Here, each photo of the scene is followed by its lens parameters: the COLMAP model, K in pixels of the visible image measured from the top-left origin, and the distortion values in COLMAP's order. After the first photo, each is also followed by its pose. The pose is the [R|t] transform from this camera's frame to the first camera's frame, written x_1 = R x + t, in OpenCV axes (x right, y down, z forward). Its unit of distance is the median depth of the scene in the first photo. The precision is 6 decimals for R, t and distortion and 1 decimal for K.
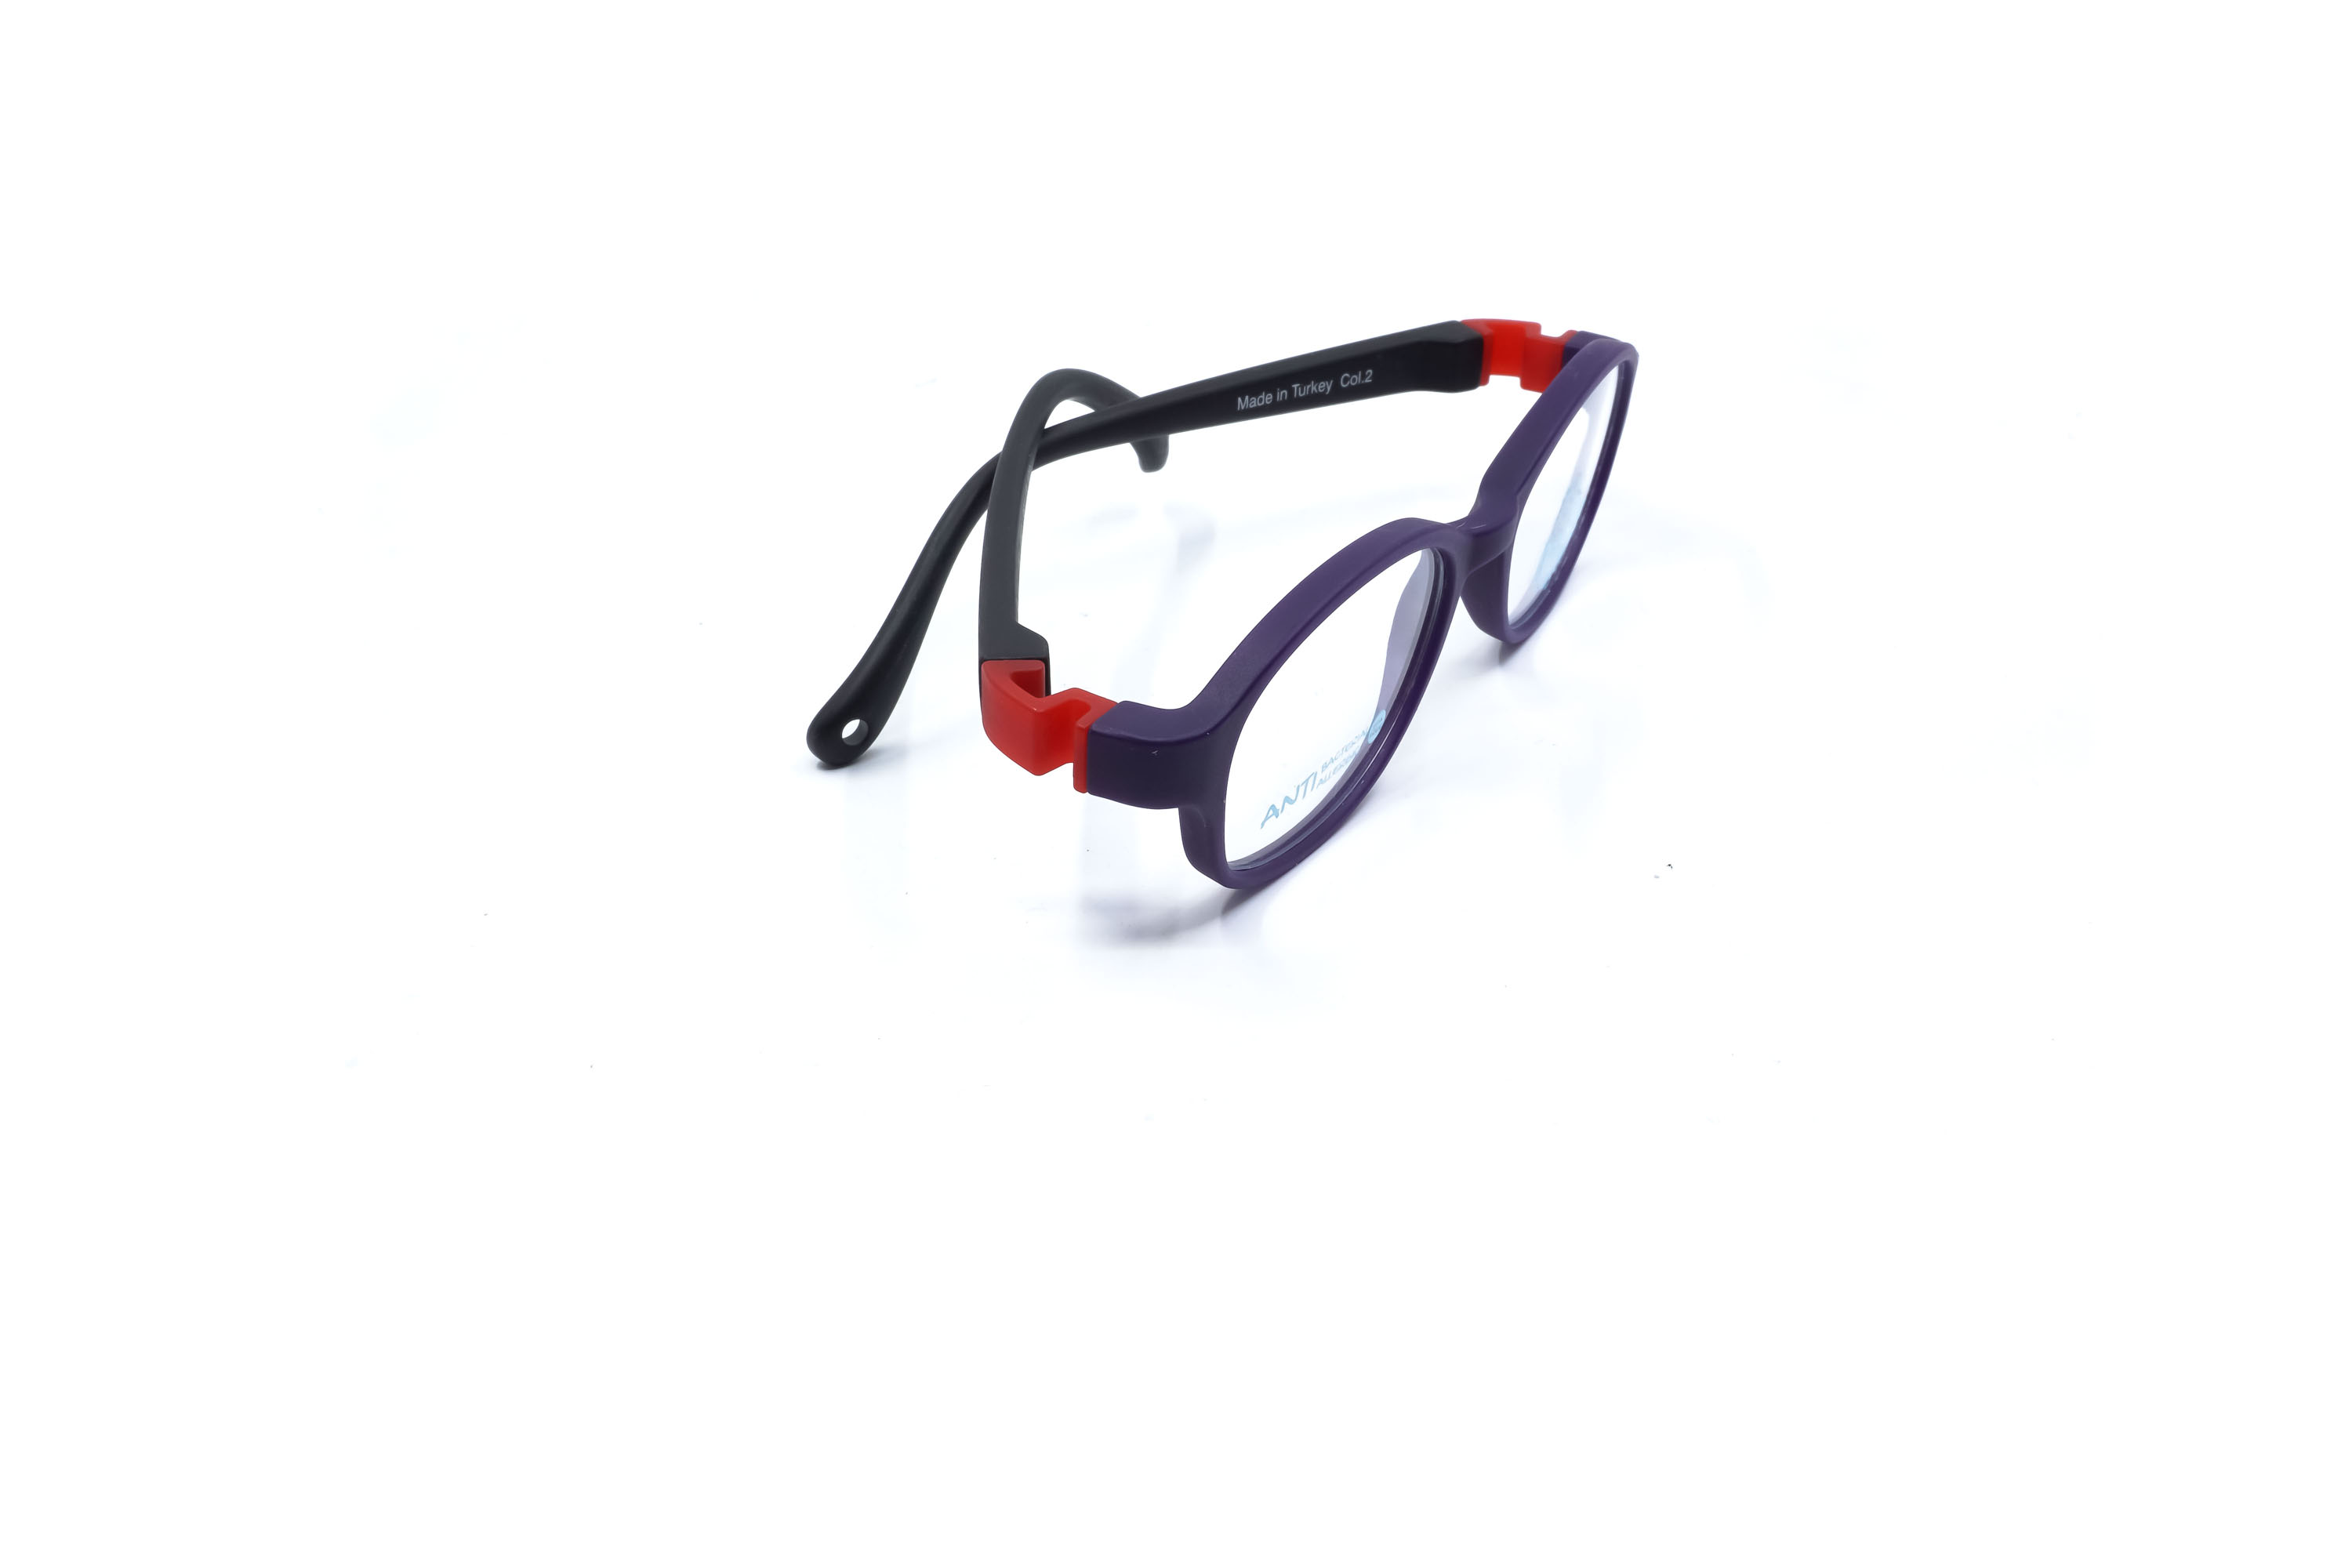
lens RADIAL K [[2417.7, 0, 1176.0], [0, 2417.7, 784.0], [0, 0, 1]] dist [0.013210, 0.002903]
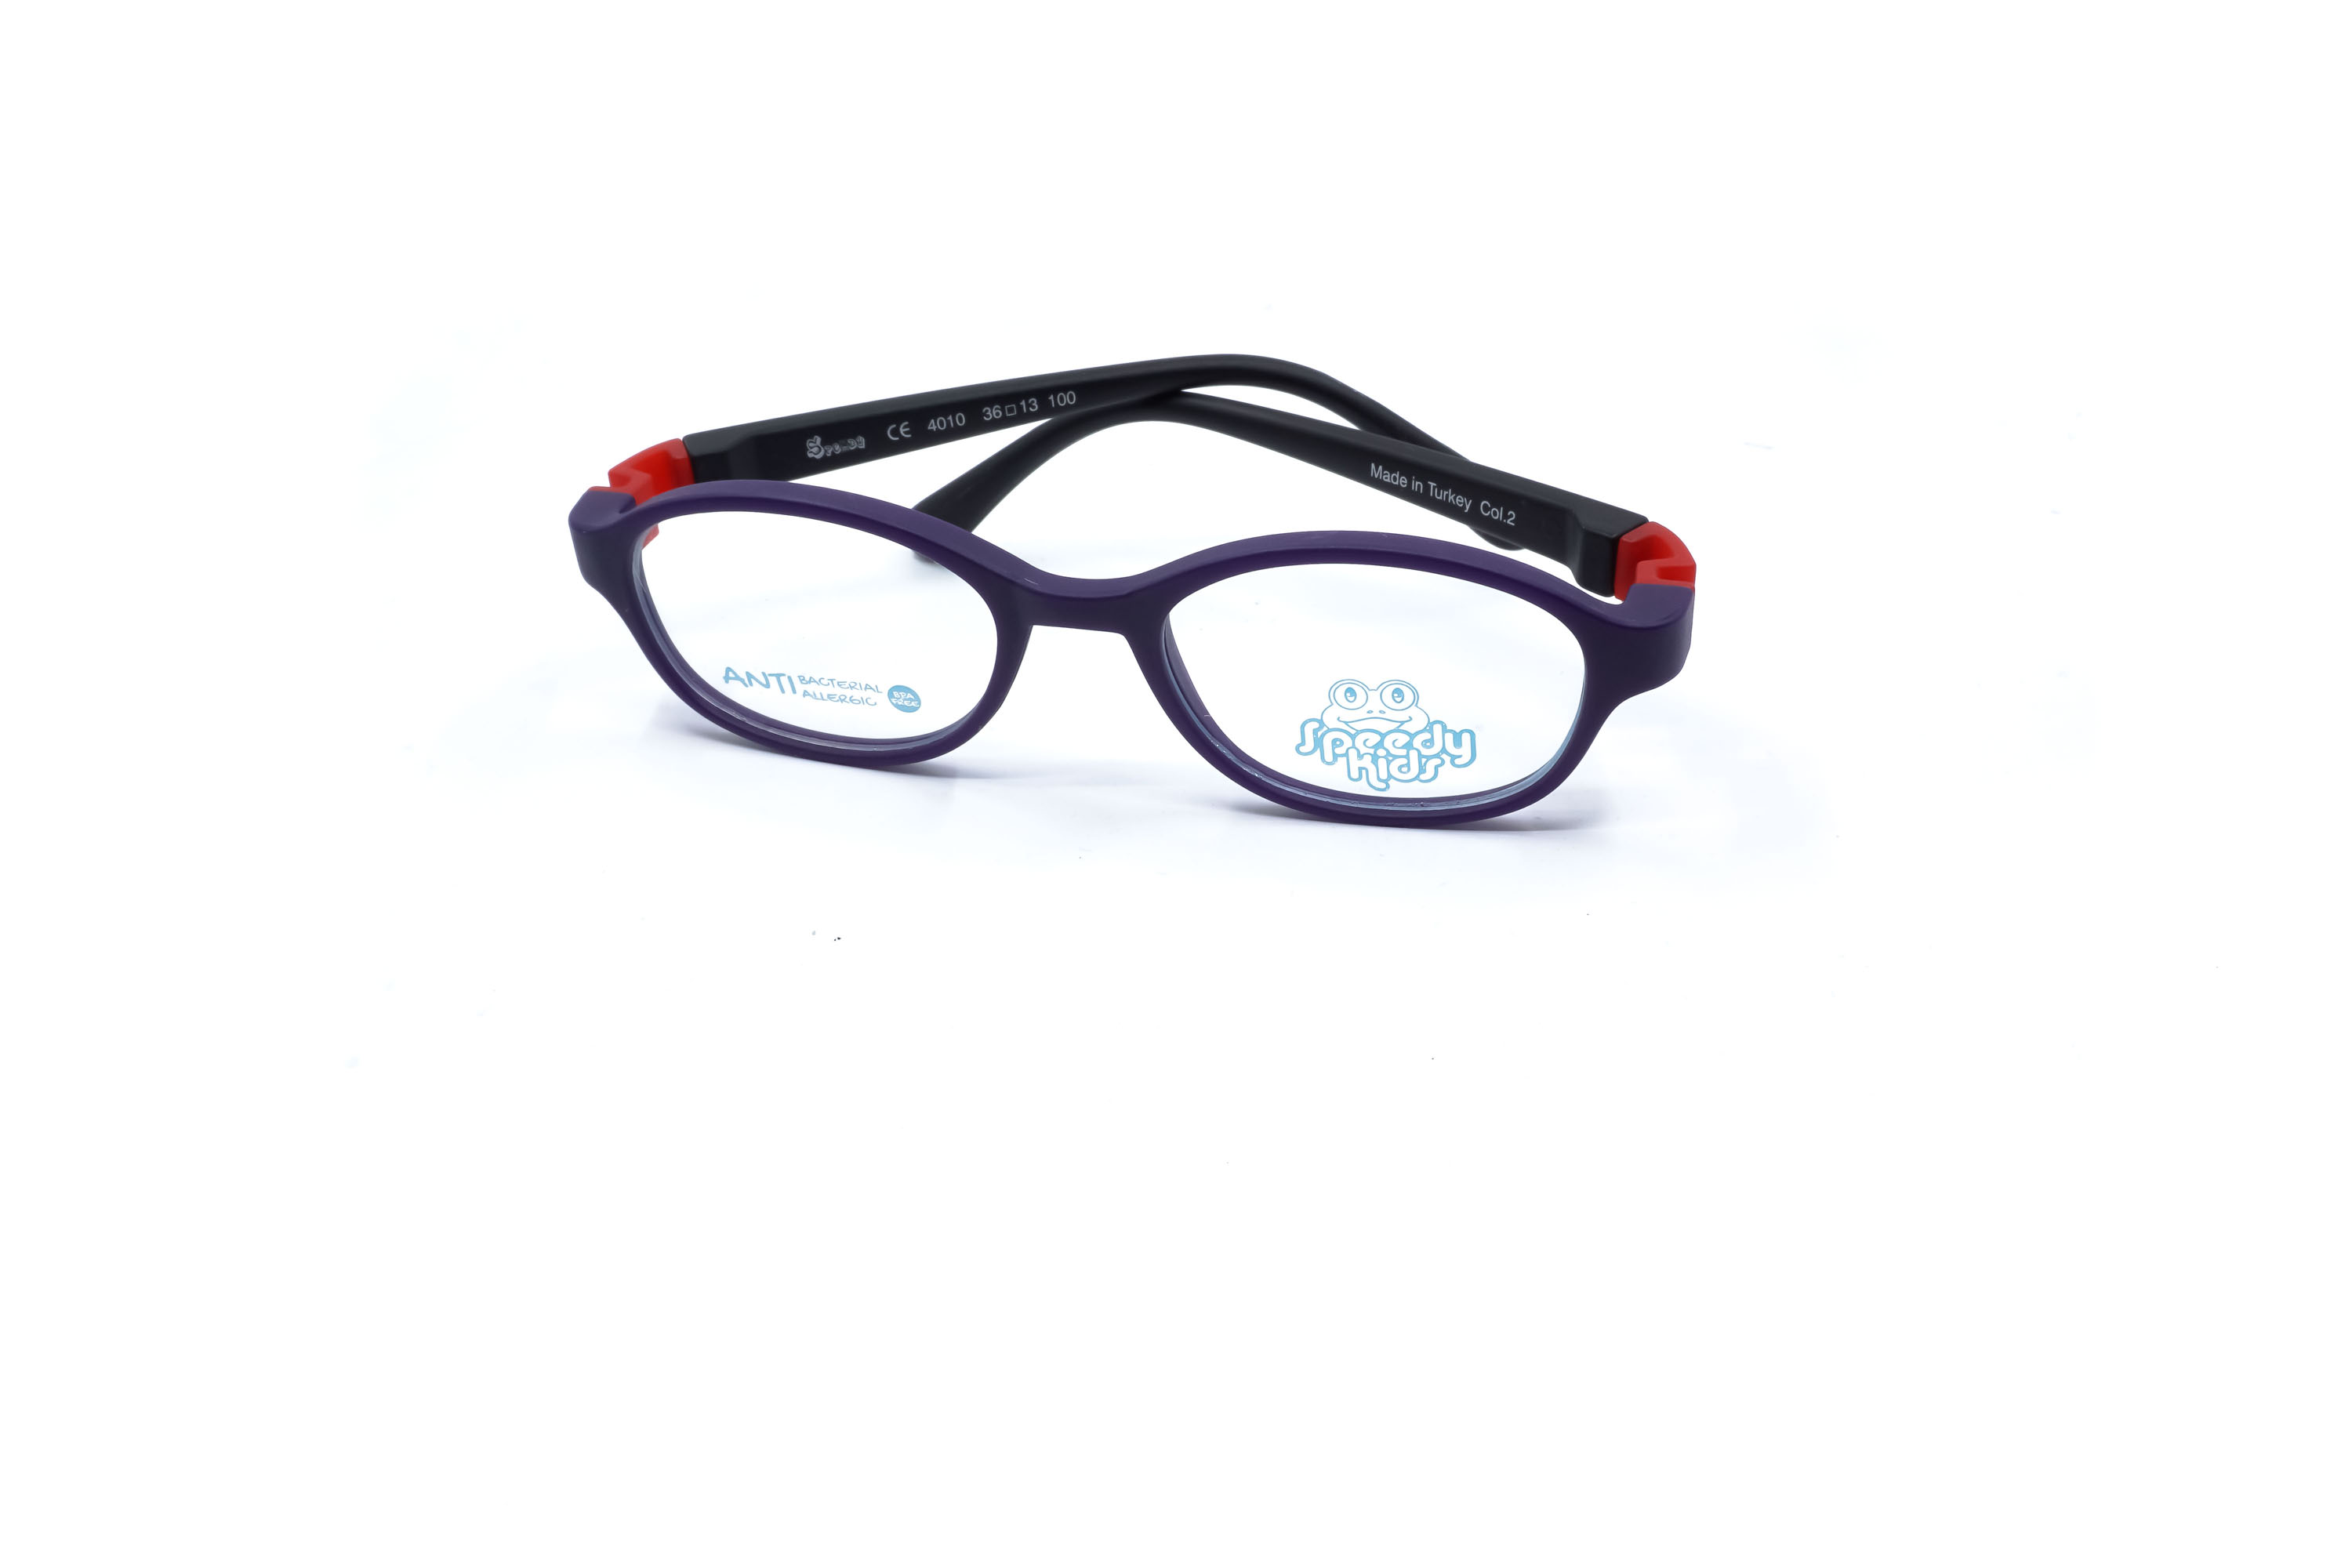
lens RADIAL K [[2417.7, 0, 1176.0], [0, 2417.7, 784.0], [0, 0, 1]] dist [0.013210, 0.002903]
pose [[0.262910, 0.489377, -0.831498, 0.843414], [-0.463922, 0.819770, 0.335788, -0.336149], [0.845964, 0.297468, 0.442559, 0.555525]]
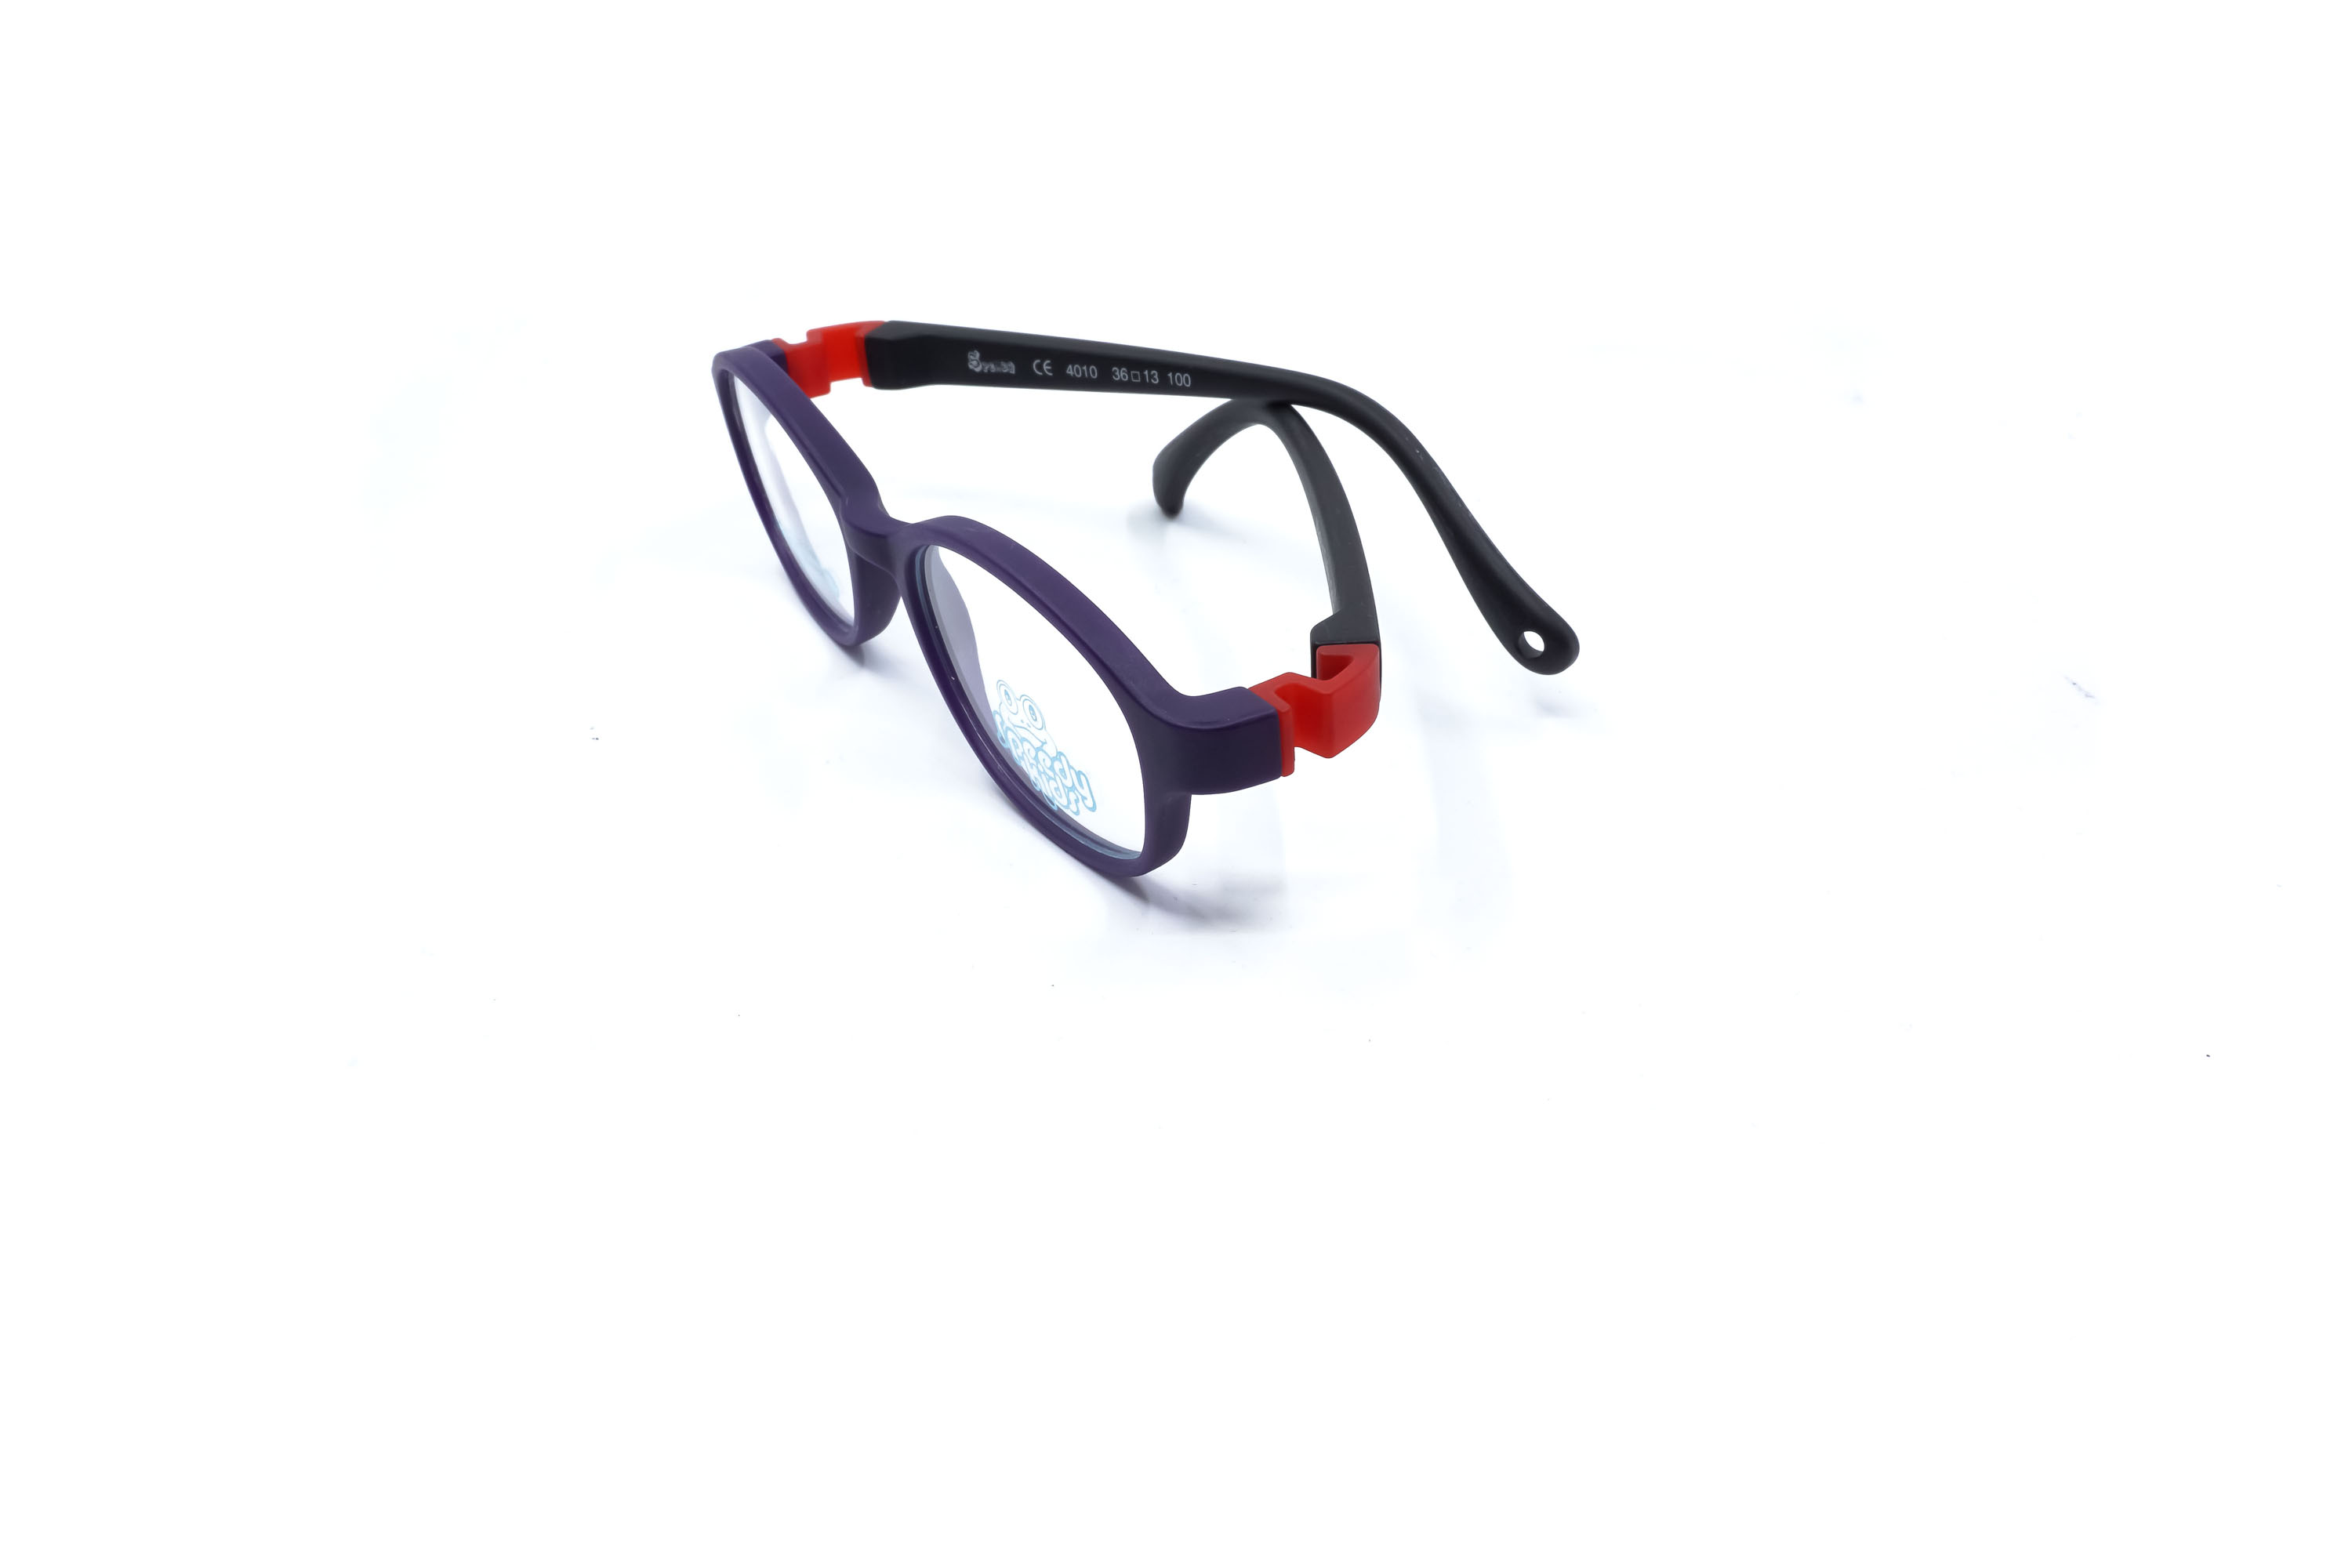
lens RADIAL K [[2417.7, 0, 1176.0], [0, 2417.7, 784.0], [0, 0, 1]] dist [0.013210, 0.002903]
pose [[-0.496147, 0.453129, -0.740616, 0.755438], [-0.403677, 0.634818, 0.658826, -0.662257], [0.768689, 0.625844, -0.132046, 1.135769]]
